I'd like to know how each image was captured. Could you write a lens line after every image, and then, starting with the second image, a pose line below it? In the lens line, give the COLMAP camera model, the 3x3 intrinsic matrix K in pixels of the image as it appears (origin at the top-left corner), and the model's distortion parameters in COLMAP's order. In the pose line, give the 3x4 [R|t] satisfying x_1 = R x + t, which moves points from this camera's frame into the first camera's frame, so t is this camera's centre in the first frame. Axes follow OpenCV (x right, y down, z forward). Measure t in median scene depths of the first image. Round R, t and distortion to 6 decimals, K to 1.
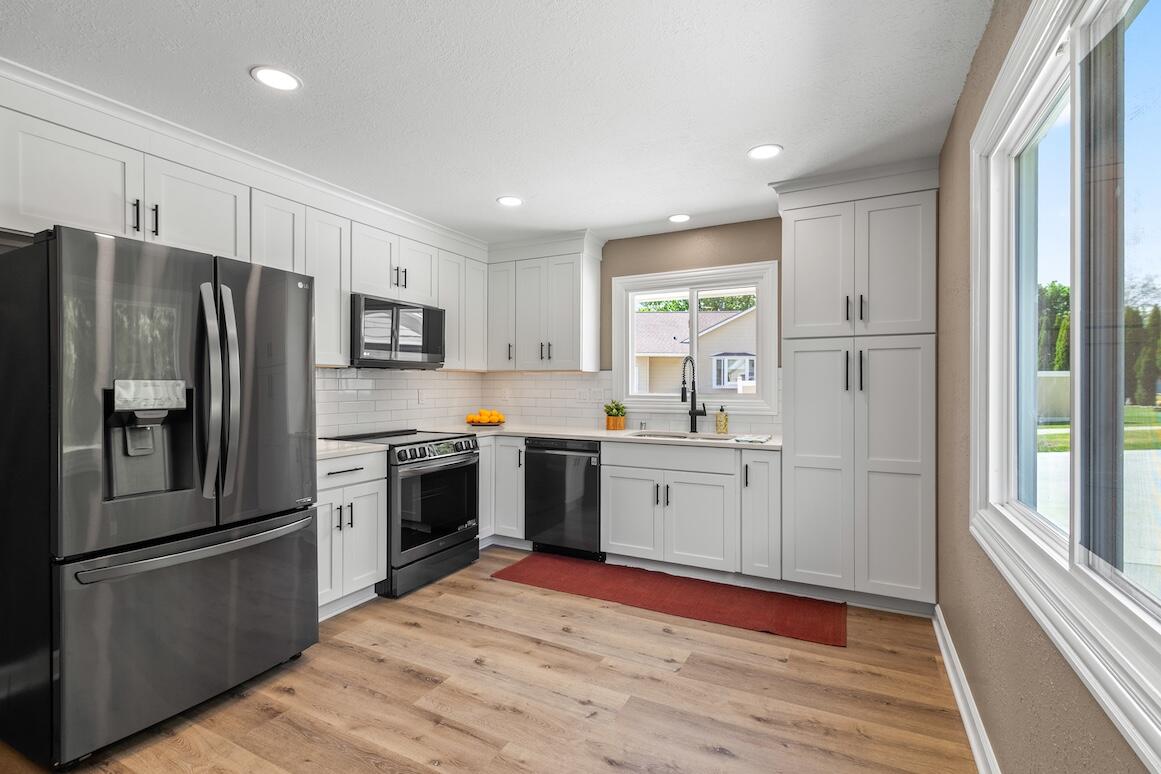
lens RADIAL K [[527.0, 0, 580.5], [0, 527.0, 387.0], [0, 0, 1]] dist [0.002383, 0.000232]
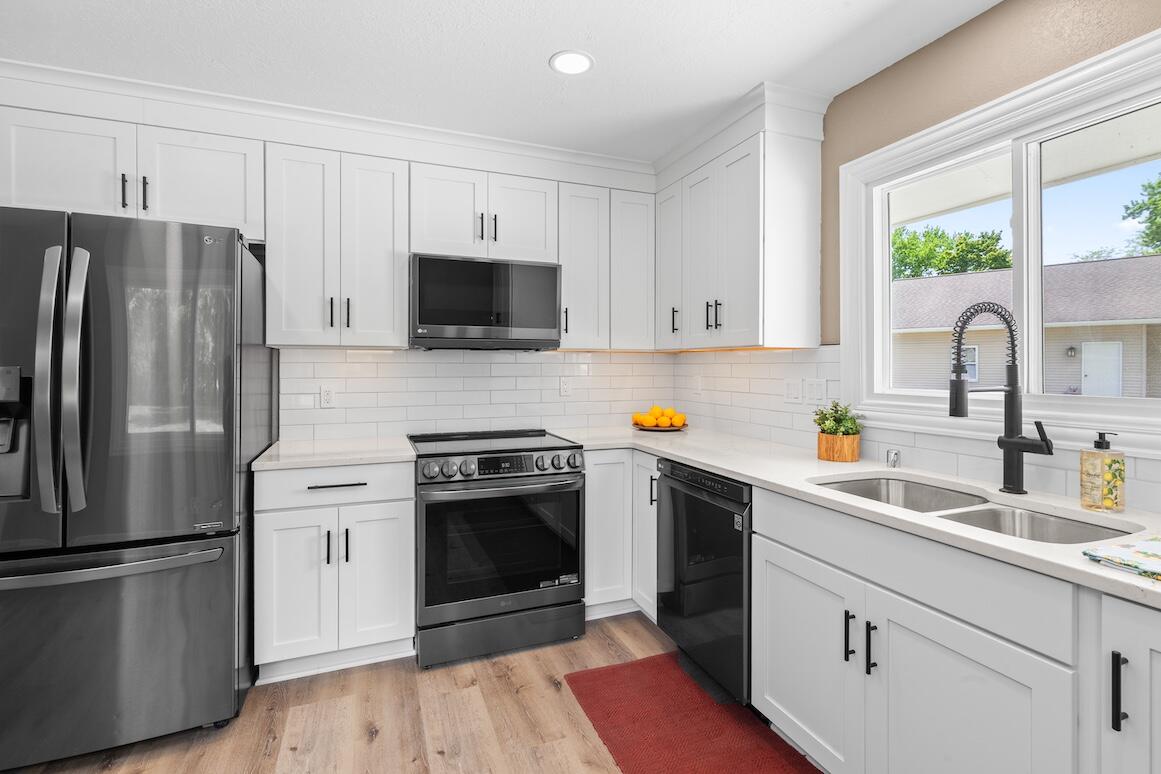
lens RADIAL K [[532.1, 0, 577.9], [0, 532.1, 368.7], [0, 0, 1]] dist [-0.001859, -0.000022]
pose [[0.756095, 0.001674, -0.654459, 0.236178], [-0.003871, 0.999991, -0.001914, -0.005824], [0.654450, 0.003981, 0.756095, 0.491834]]
